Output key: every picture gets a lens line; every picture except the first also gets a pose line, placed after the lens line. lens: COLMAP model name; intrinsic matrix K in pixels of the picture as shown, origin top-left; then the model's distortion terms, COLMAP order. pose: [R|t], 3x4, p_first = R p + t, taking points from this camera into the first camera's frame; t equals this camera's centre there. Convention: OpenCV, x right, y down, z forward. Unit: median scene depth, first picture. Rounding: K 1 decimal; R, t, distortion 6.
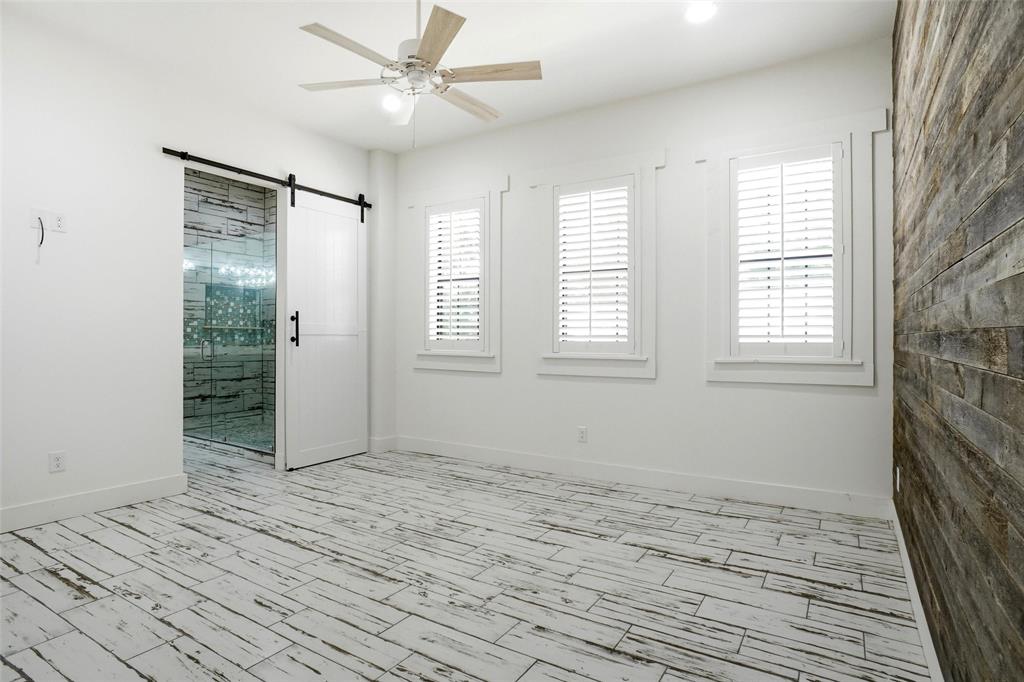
lens RADIAL K [[536.5, 0, 512.0], [0, 536.5, 341.0], [0, 0, 1]] dist [-0.025147, 0.001921]
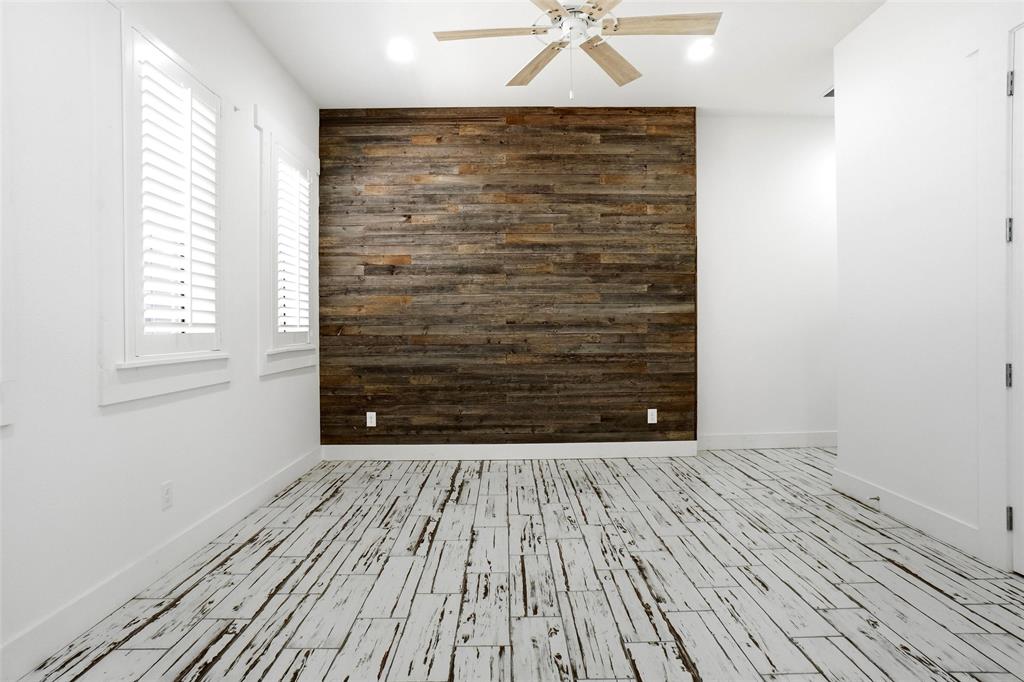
lens RADIAL K [[536.5, 0, 512.0], [0, 536.5, 341.0], [0, 0, 1]] dist [-0.025147, 0.001921]
pose [[-0.542152, -0.011473, 0.840202, -0.807480], [0.004151, 0.999858, 0.016332, 0.003744], [-0.840270, 0.012342, -0.542028, 1.481505]]
